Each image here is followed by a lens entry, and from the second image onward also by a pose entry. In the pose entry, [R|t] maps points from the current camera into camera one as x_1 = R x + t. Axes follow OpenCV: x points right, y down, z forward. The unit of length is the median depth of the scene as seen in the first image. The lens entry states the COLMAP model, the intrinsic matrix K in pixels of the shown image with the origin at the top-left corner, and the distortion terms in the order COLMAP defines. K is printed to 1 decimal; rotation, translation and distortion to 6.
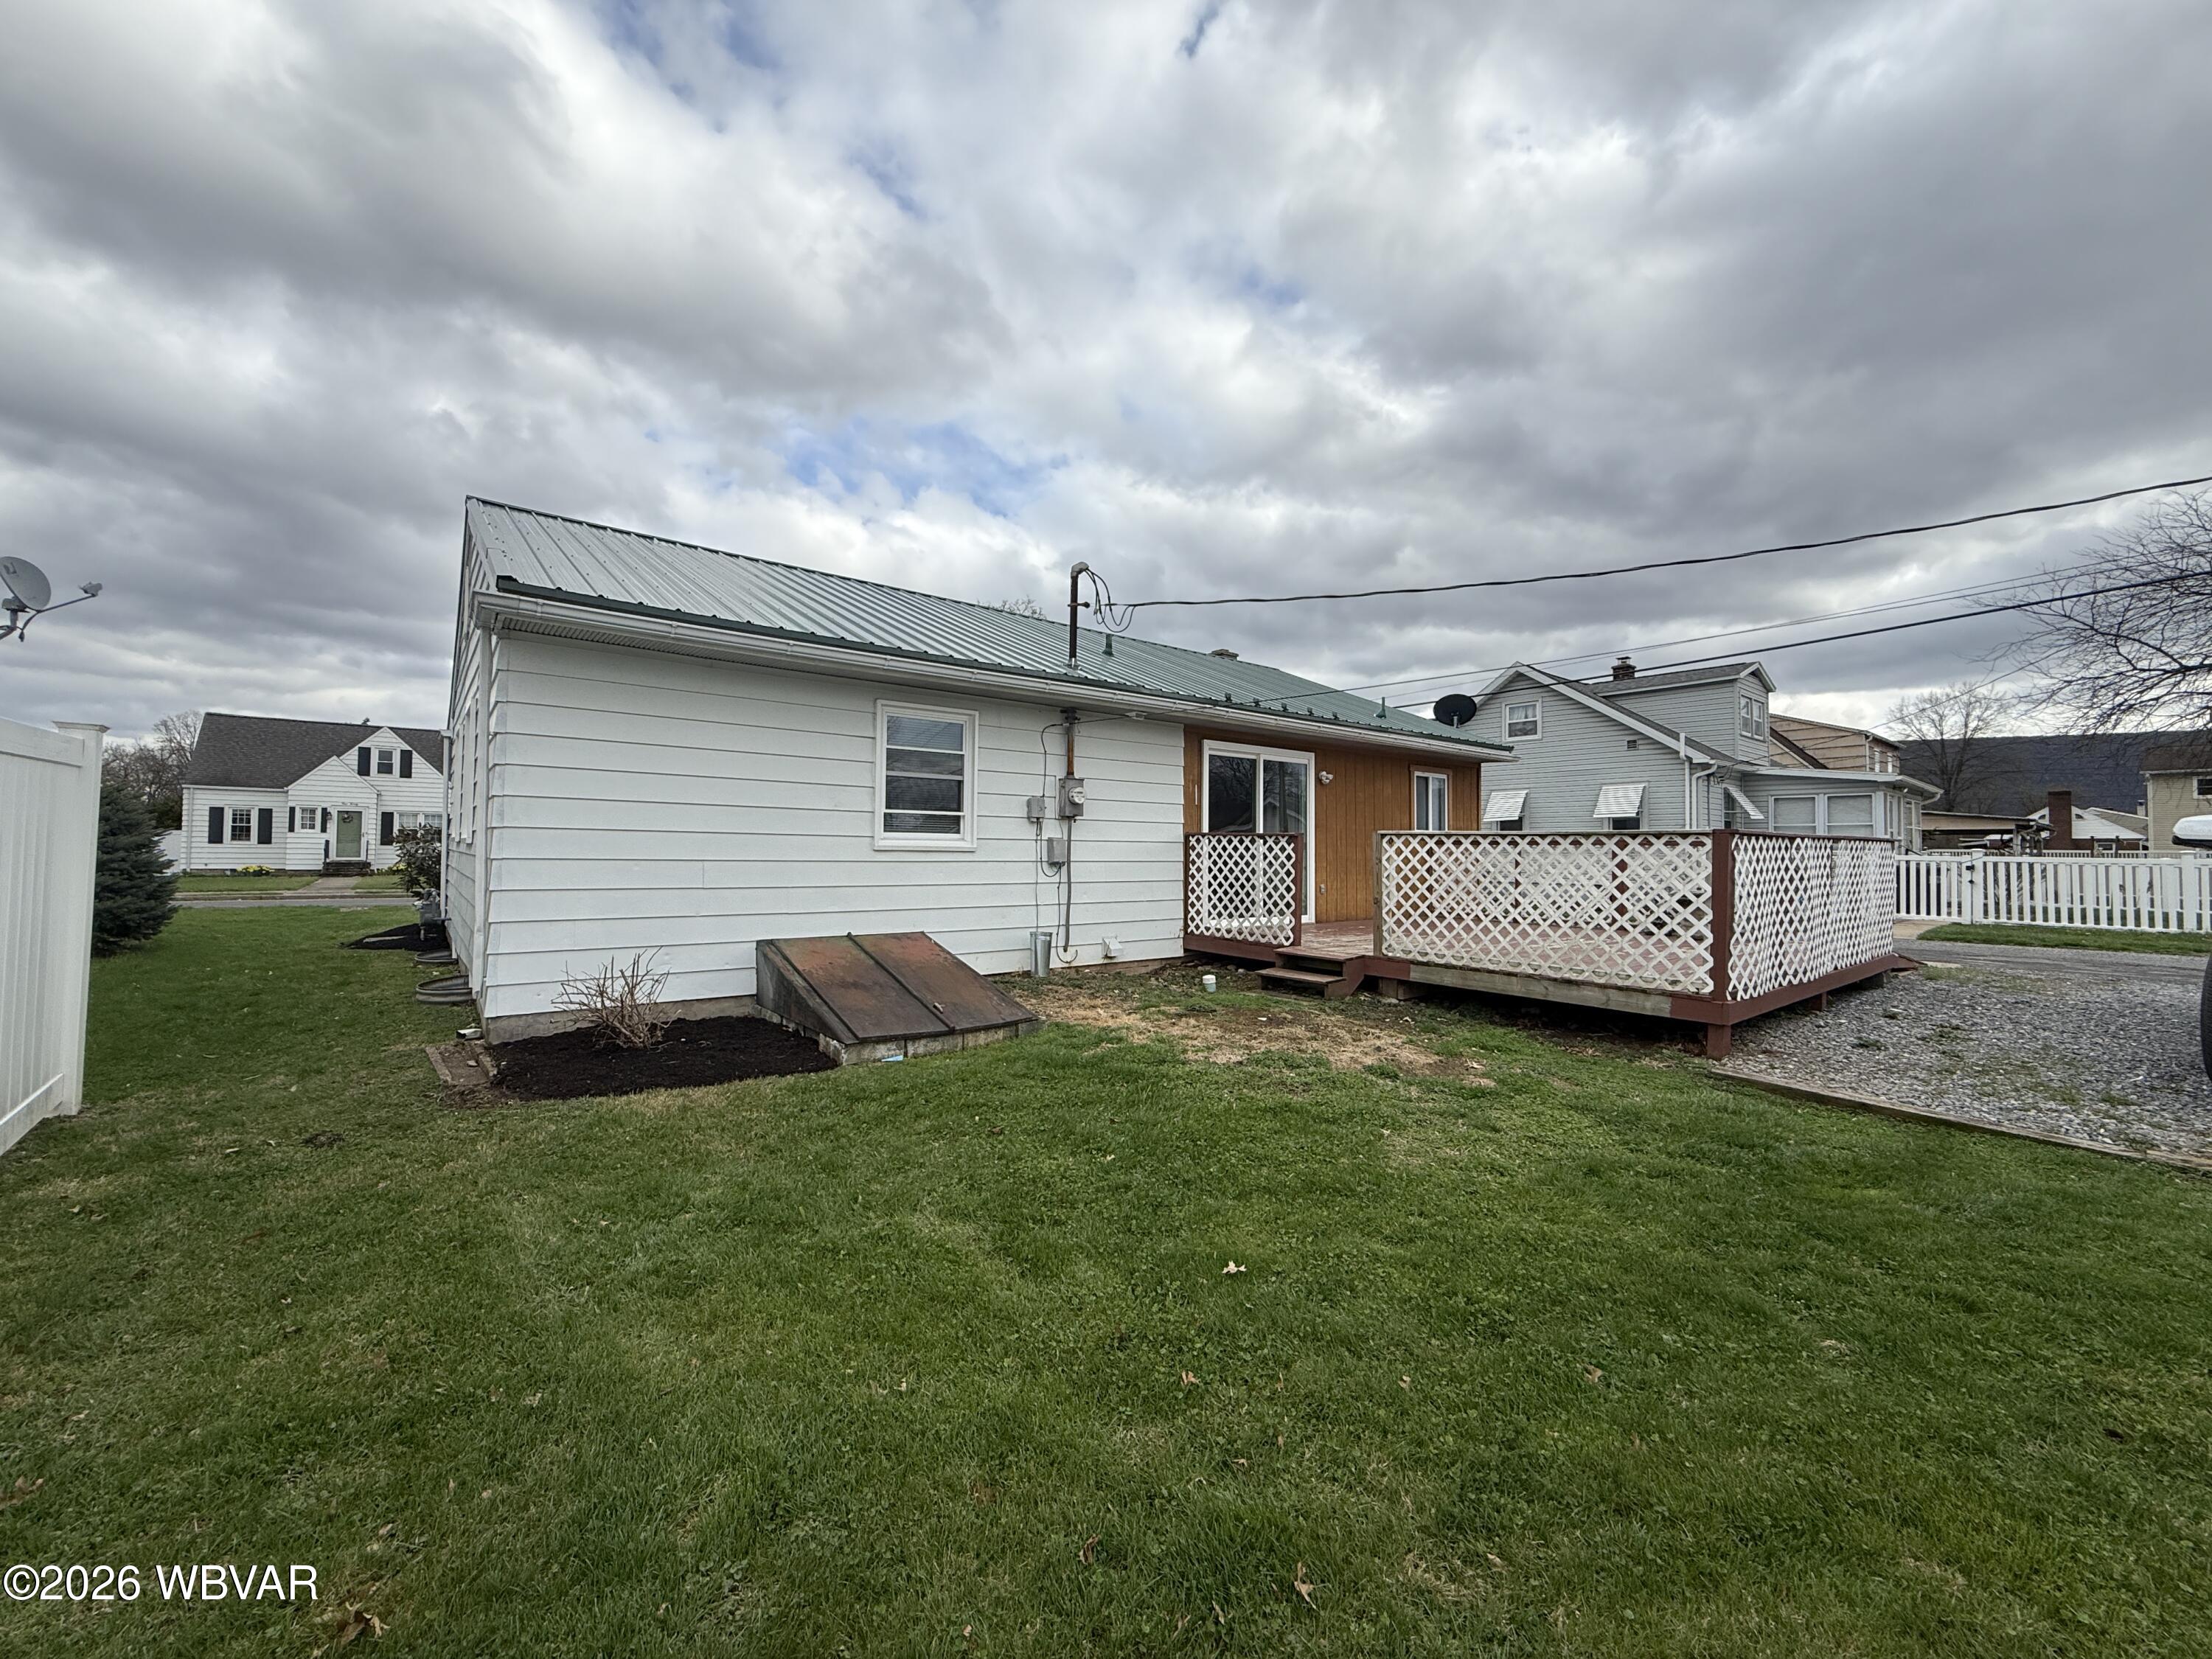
lens RADIAL K [[882.7, 0, 1098.7], [0, 882.7, 830.6], [0, 0, 1]] dist [0.000027, 0.000486]
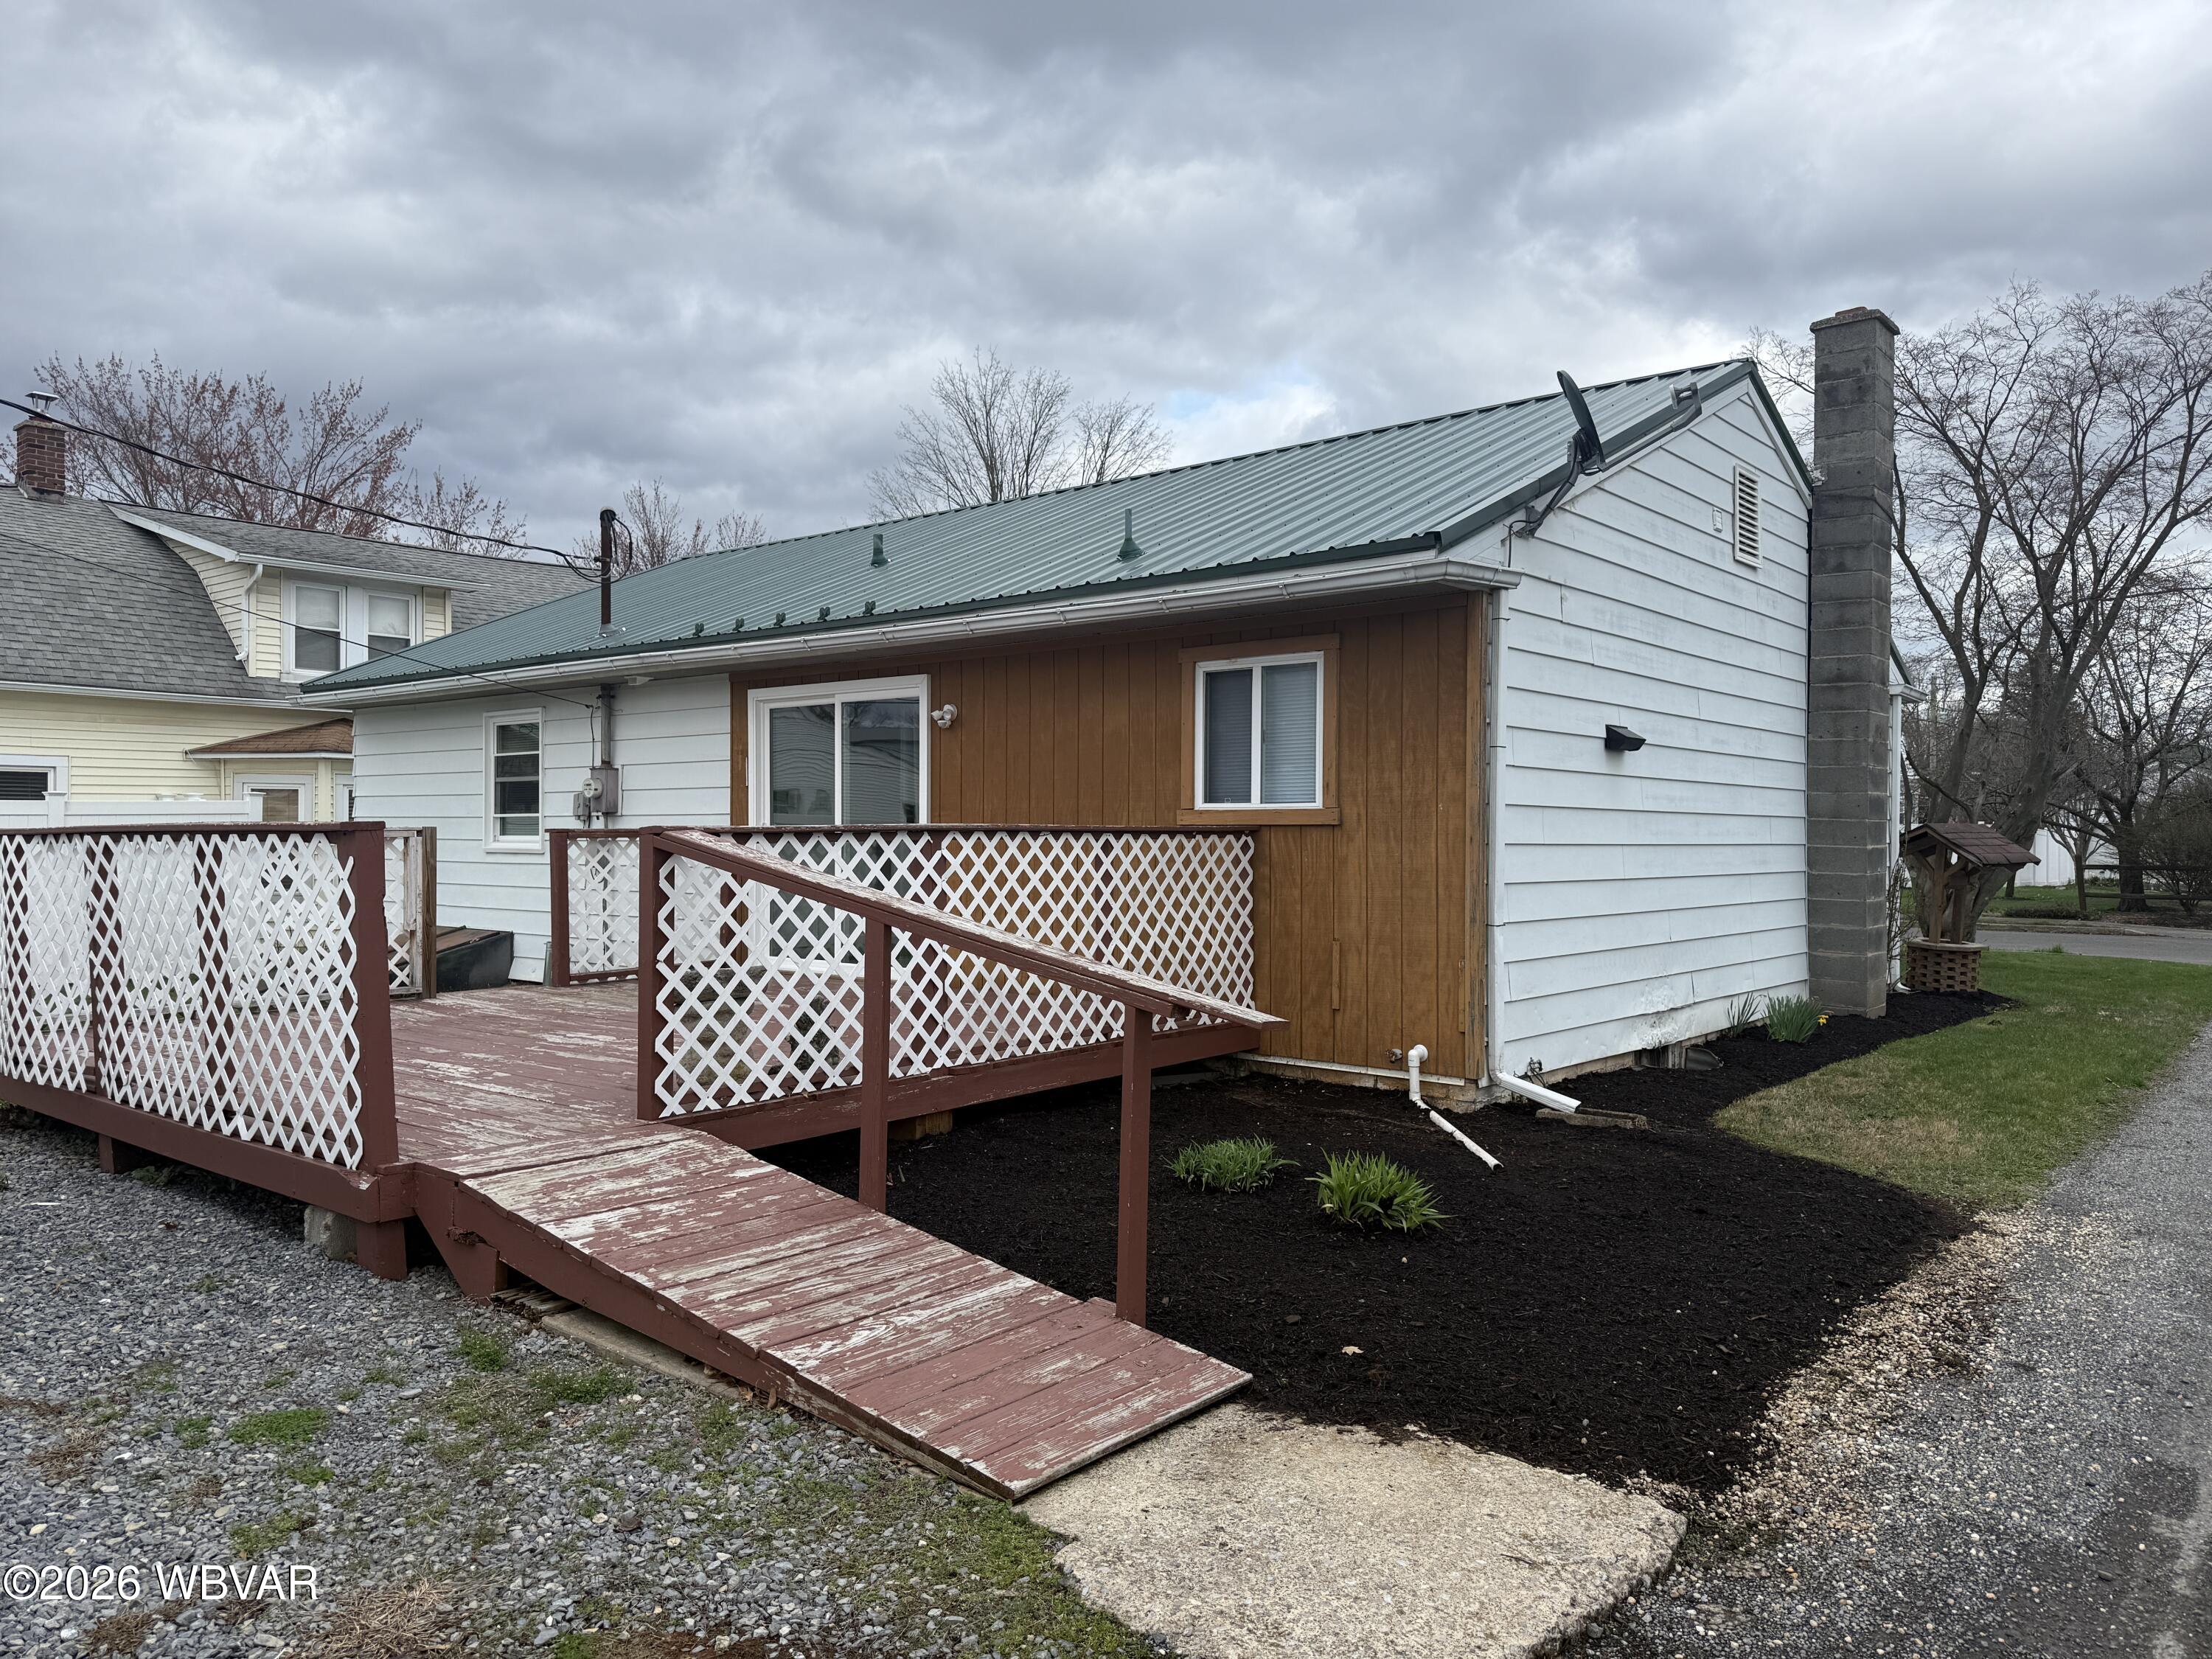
lens RADIAL K [[1562.8, 0, 1099.3], [0, 1562.8, 840.2], [0, 0, 1]] dist [0.076209, -0.113902]
pose [[0.190196, -0.014080, -0.981645, 1.250330], [0.012329, 0.999853, -0.011953, 0.026748], [0.981669, -0.009830, 0.190342, 0.968577]]
